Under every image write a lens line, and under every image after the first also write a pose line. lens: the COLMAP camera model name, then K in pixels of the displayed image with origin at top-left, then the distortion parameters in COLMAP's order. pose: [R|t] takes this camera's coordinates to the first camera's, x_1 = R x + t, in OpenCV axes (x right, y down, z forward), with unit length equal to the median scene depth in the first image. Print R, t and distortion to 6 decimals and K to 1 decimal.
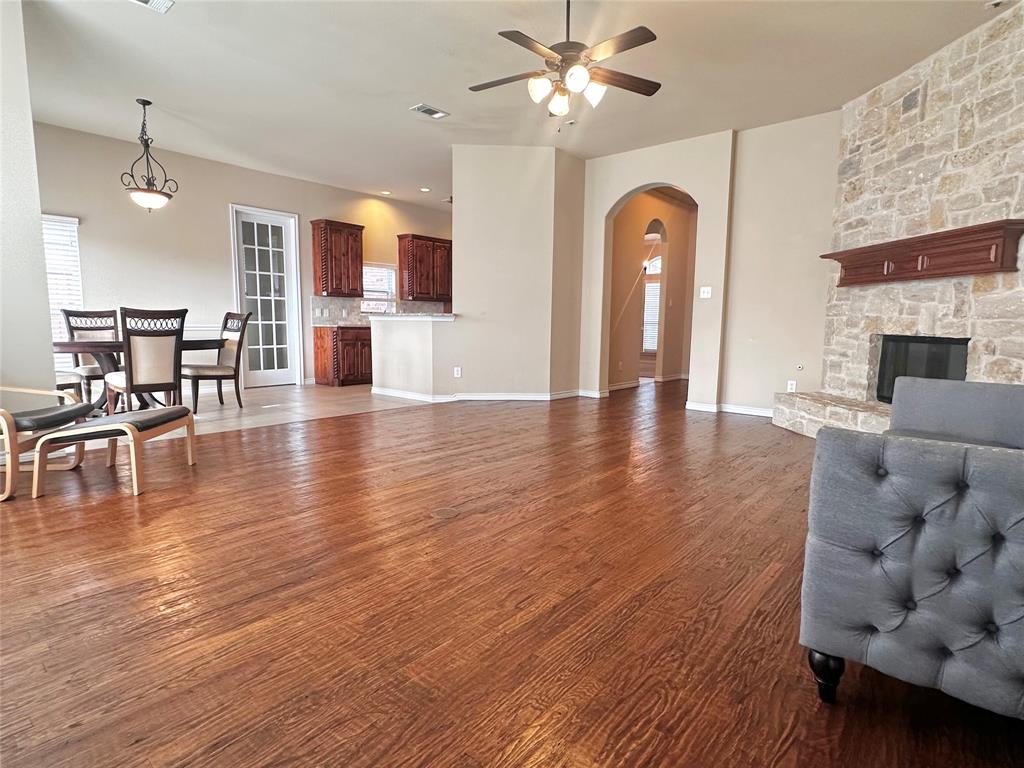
lens RADIAL K [[544.9, 0, 509.7], [0, 544.9, 387.7], [0, 0, 1]] dist [0.000336, -0.000052]
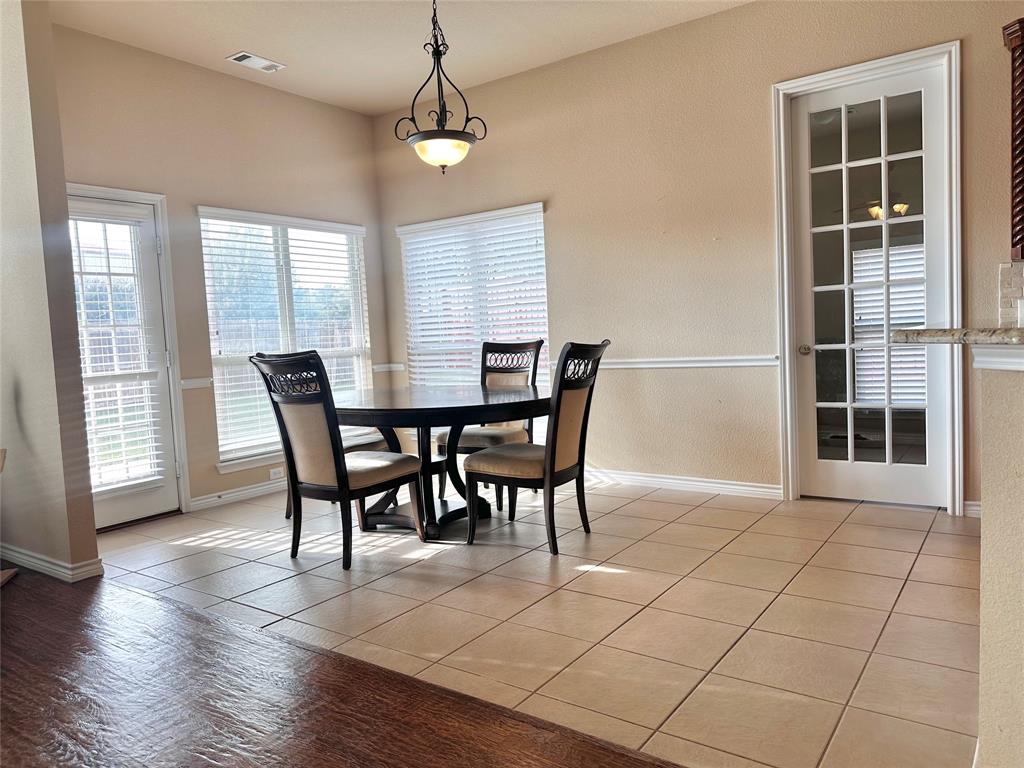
lens RADIAL K [[721.0, 0, 509.2], [0, 721.0, 386.5], [0, 0, 1]] dist [0.000077, -0.000874]
pose [[0.046832, 0.064818, -0.996798, 0.082280], [-0.066472, 0.995883, 0.061636, -0.113973], [0.996689, 0.063372, 0.050948, 0.767855]]
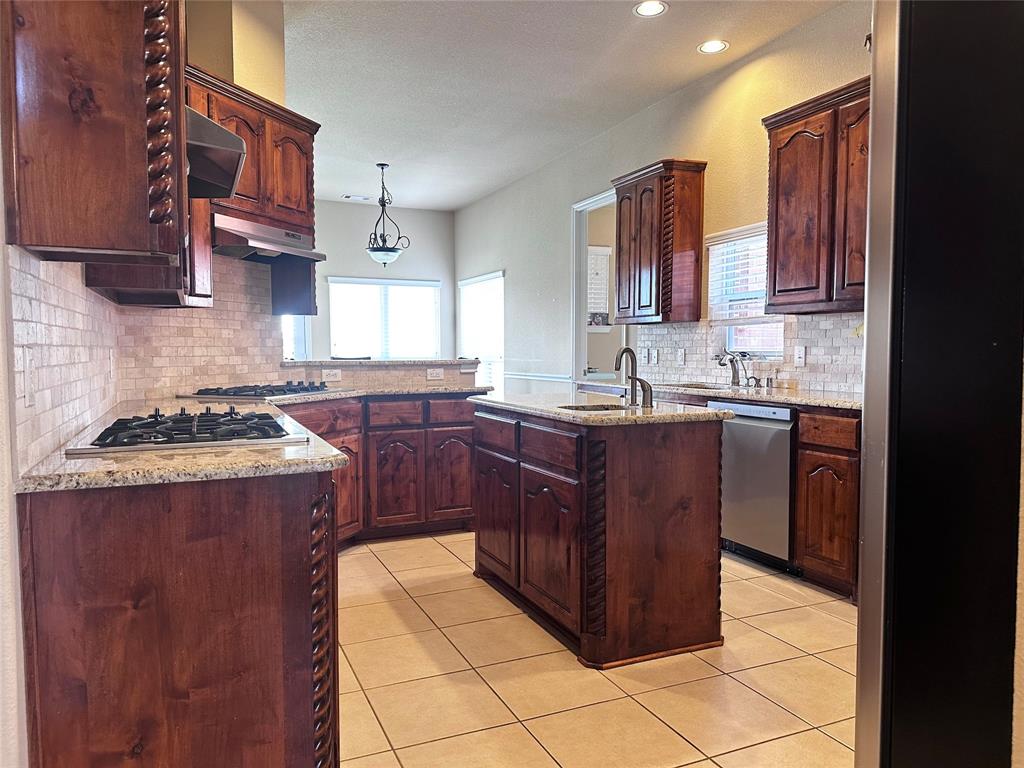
lens RADIAL K [[721.0, 0, 512.7], [0, 721.0, 388.8], [0, 0, 1]] dist [0.000077, -0.000874]
pose [[-0.450265, 0.042210, -0.891897, 0.399653], [-0.100586, 0.990126, 0.097639, -0.195649], [0.887211, 0.133676, -0.441573, 1.453824]]
